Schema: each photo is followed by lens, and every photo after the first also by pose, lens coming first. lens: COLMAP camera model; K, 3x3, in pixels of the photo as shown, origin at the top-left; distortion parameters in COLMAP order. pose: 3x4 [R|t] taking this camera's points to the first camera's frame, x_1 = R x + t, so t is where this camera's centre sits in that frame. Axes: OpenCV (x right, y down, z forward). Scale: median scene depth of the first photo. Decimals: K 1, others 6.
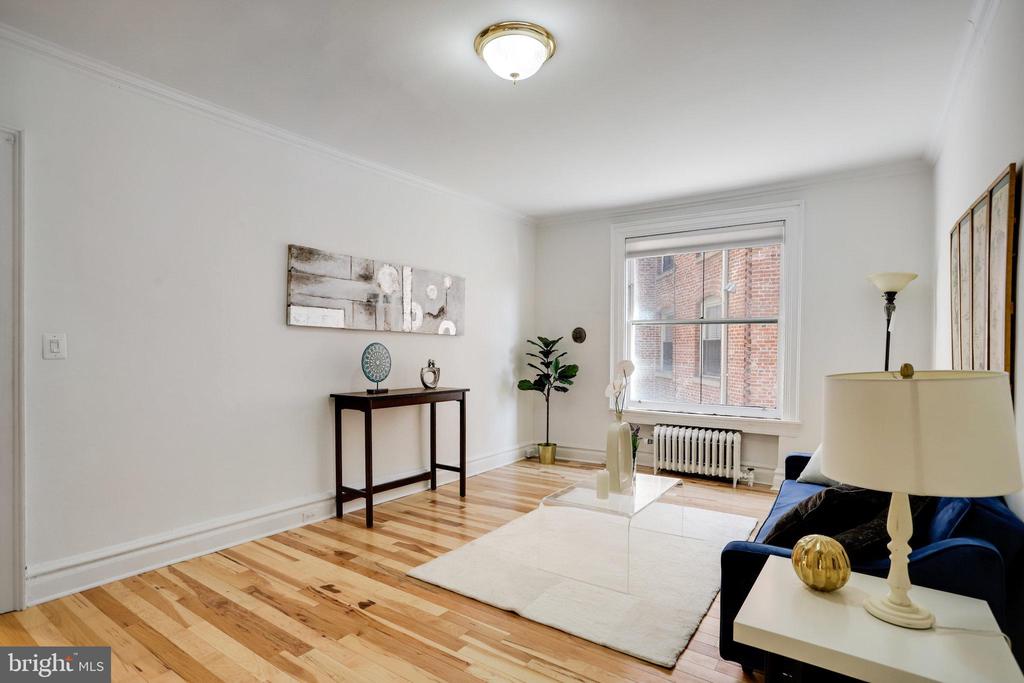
lens RADIAL K [[512.1, 0, 513.4], [0, 512.1, 356.6], [0, 0, 1]] dist [-0.055500, 0.031775]
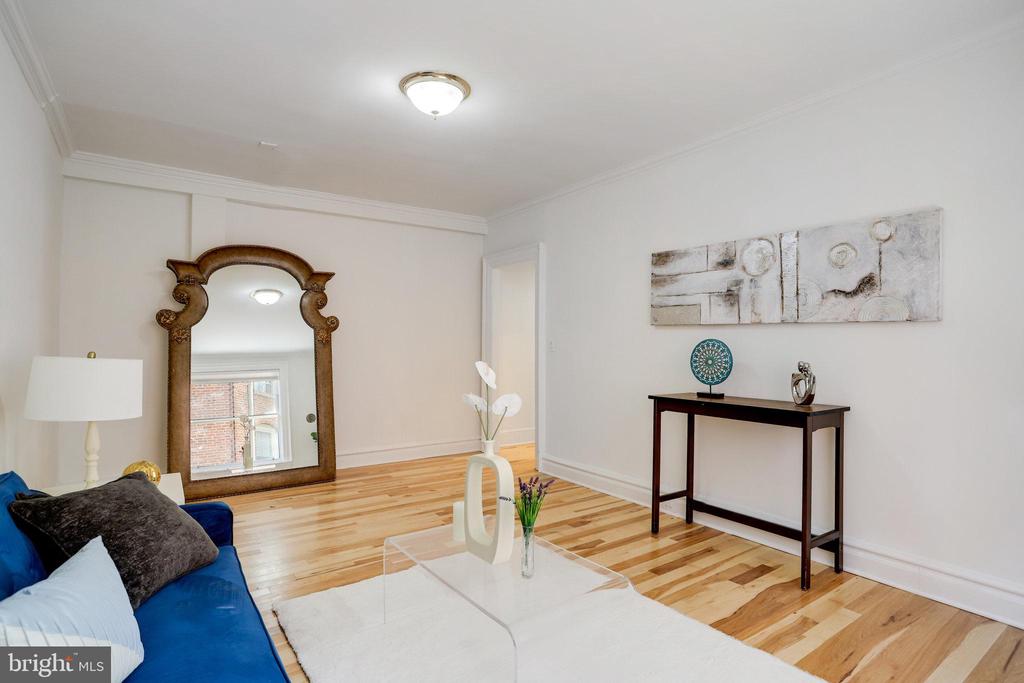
lens RADIAL K [[512.1, 0, 529.5], [0, 512.1, 332.0], [0, 0, 1]] dist [-0.055500, 0.031775]
pose [[-0.299058, -0.029268, -0.953786, 0.643806], [-0.016413, 0.999539, -0.025526, -0.012050], [0.954094, 0.008021, -0.299401, 0.962262]]
